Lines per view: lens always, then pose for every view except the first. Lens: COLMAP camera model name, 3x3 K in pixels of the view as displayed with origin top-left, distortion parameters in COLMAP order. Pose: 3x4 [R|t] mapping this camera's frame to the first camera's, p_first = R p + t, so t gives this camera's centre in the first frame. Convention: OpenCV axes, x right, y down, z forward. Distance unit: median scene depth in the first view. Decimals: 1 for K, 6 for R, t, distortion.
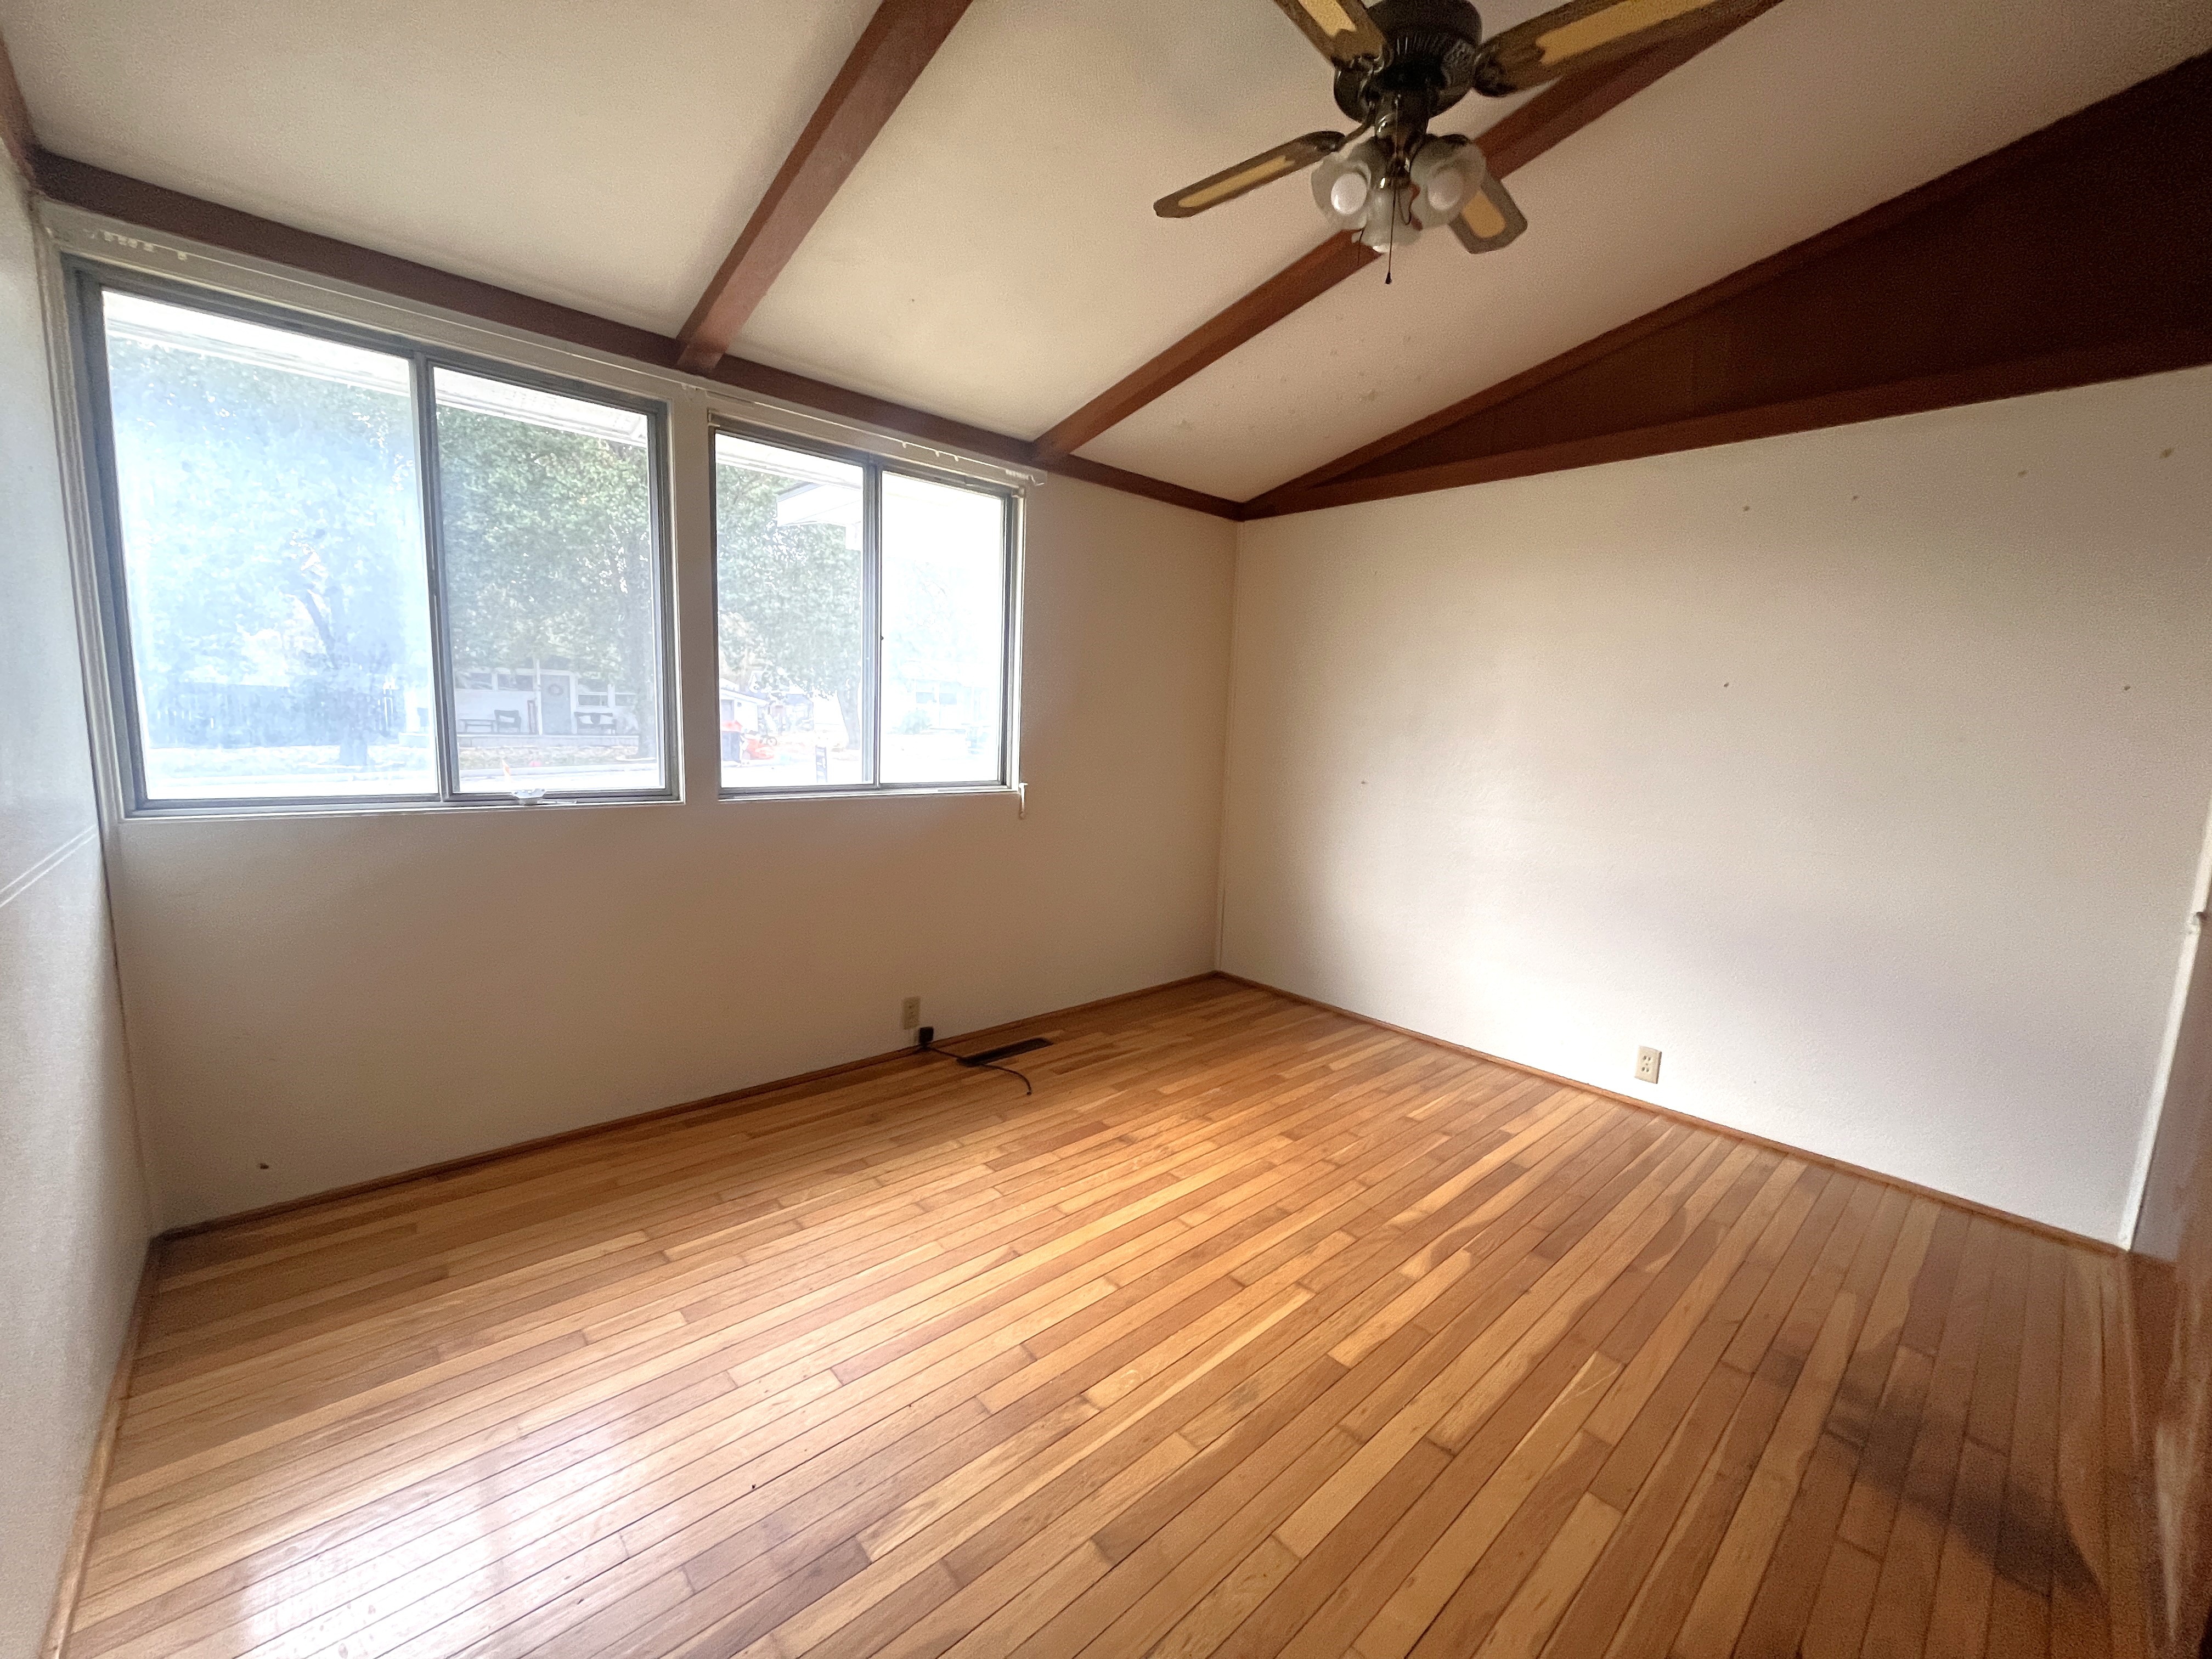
lens RADIAL K [[885.8, 0, 1108.6], [0, 885.8, 823.5], [0, 0, 1]] dist [-0.000930, 0.000062]
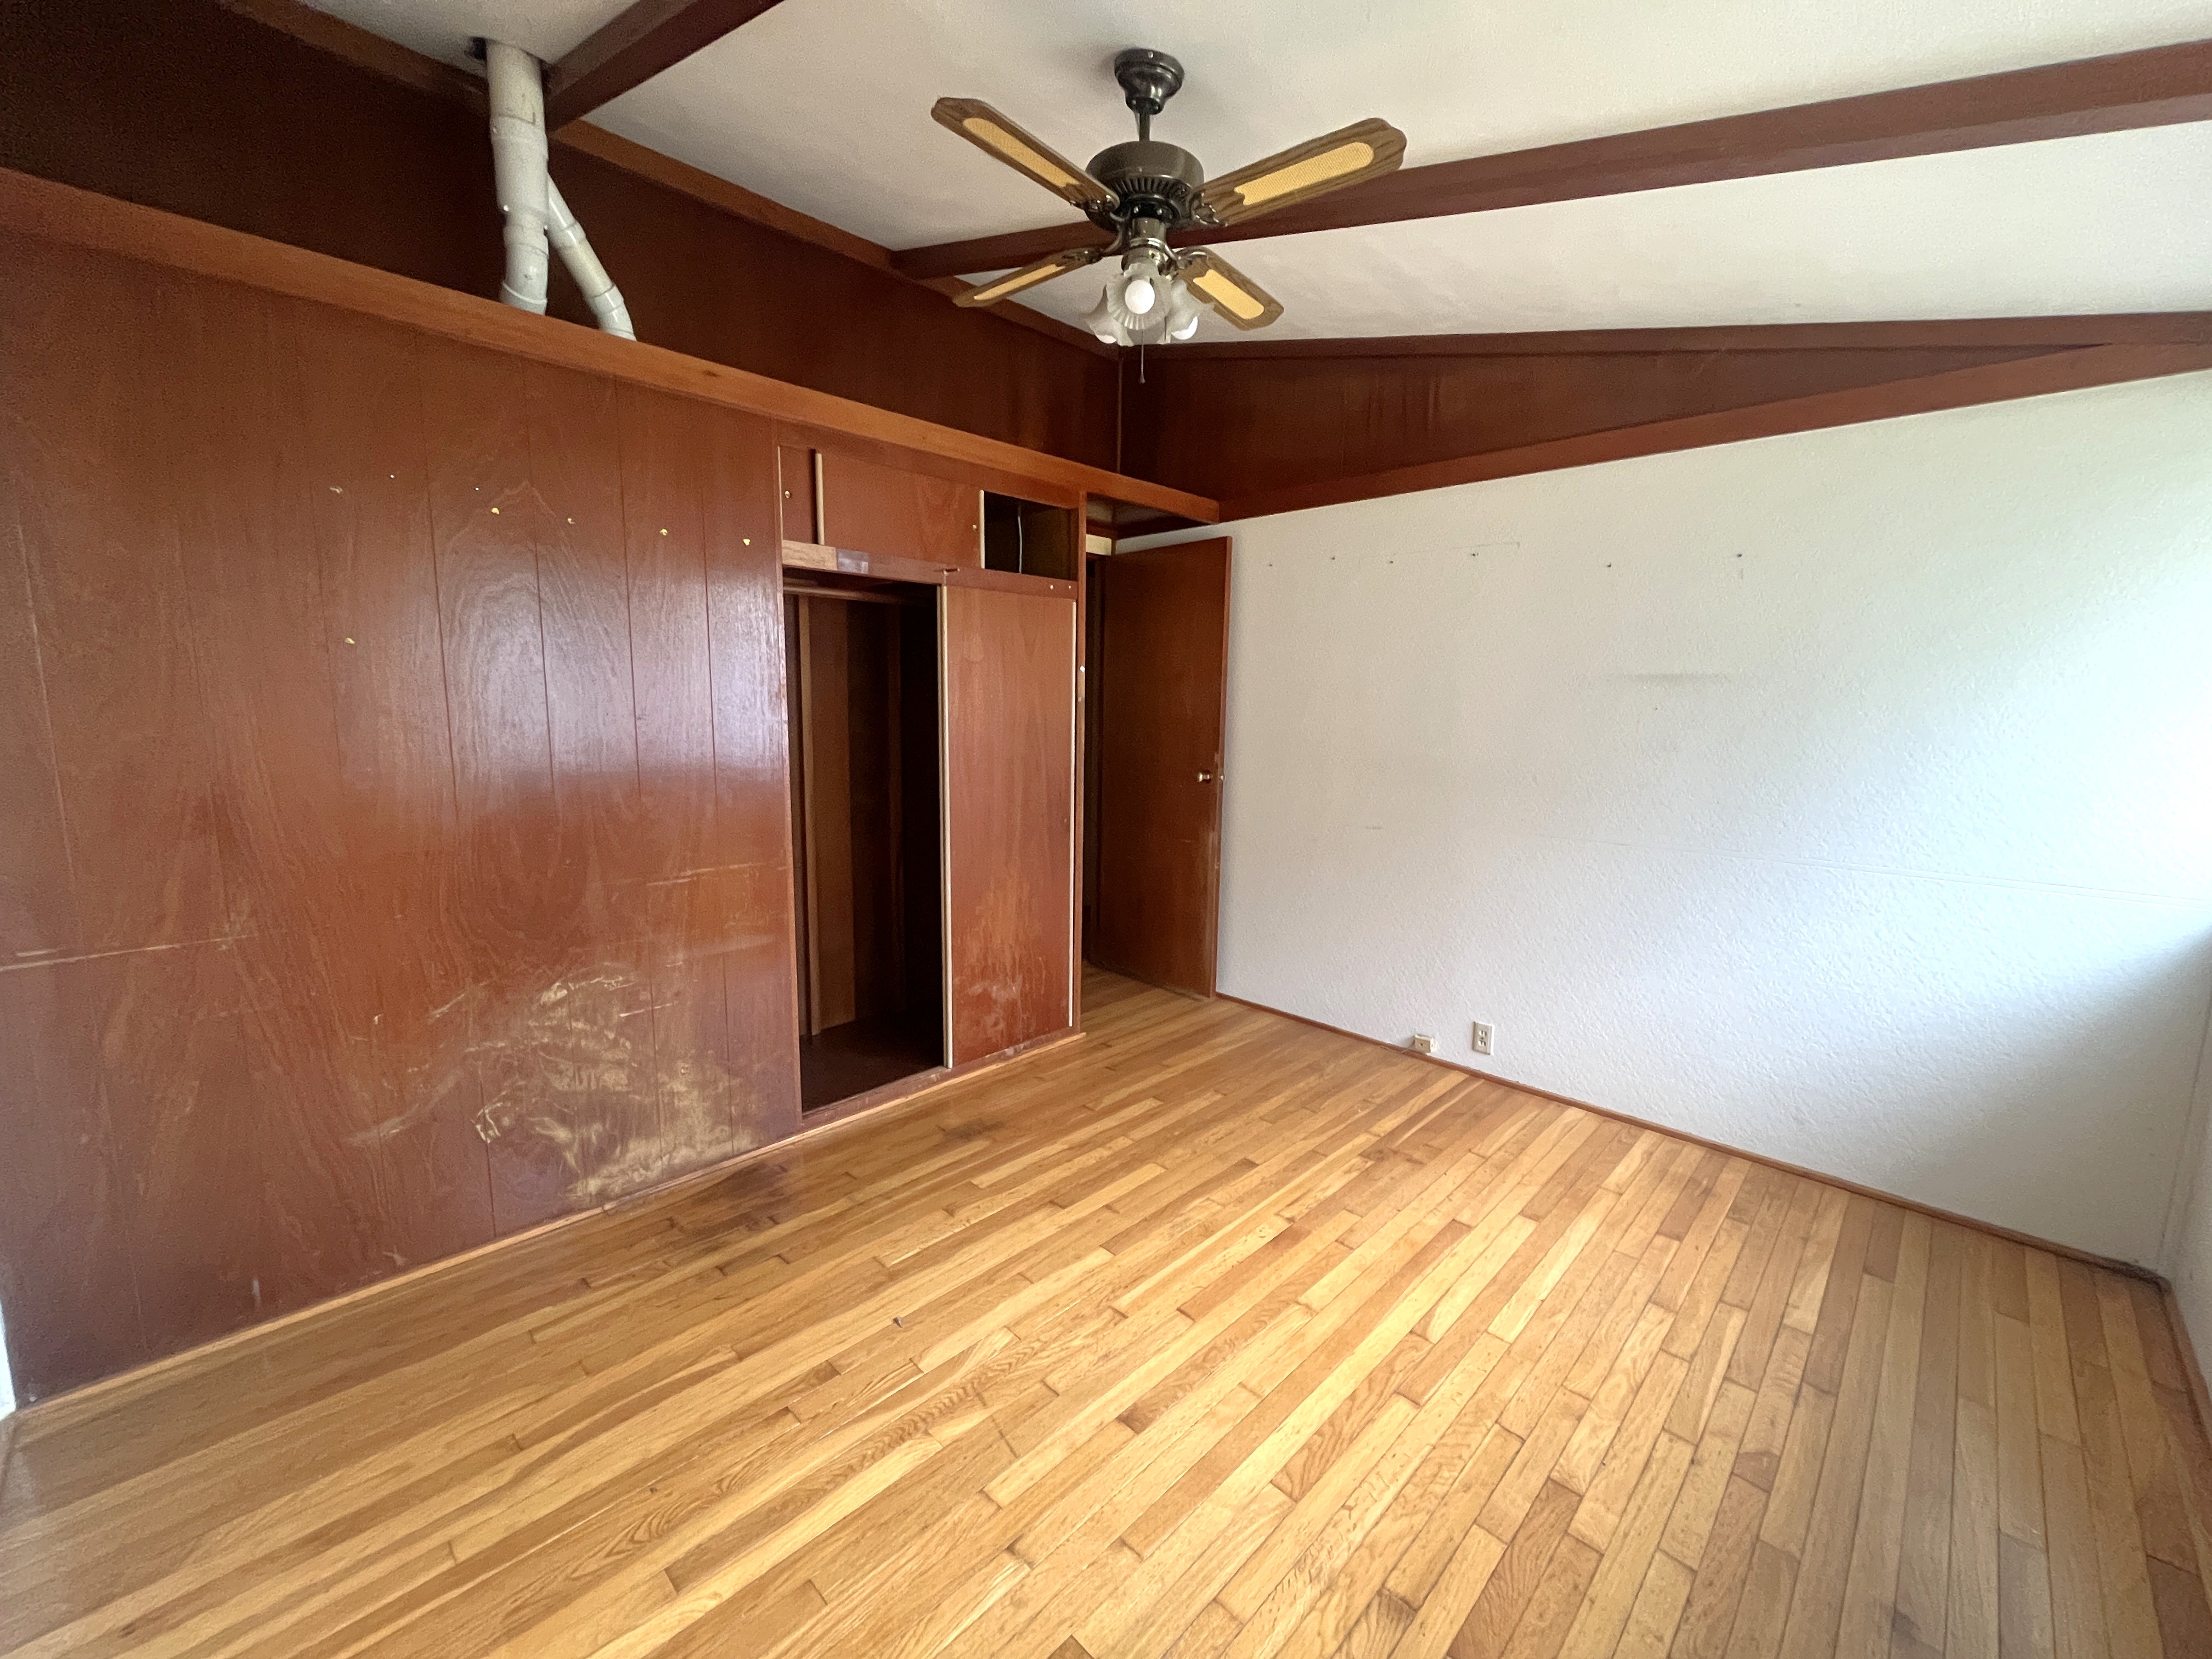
lens RADIAL K [[885.8, 0, 1108.6], [0, 885.8, 823.5], [0, 0, 1]] dist [-0.000930, 0.000062]
pose [[-0.996466, -0.046823, -0.069731, 0.328400], [-0.063949, 0.961174, 0.268432, -0.285123], [0.054455, 0.271943, -0.960771, 1.809484]]
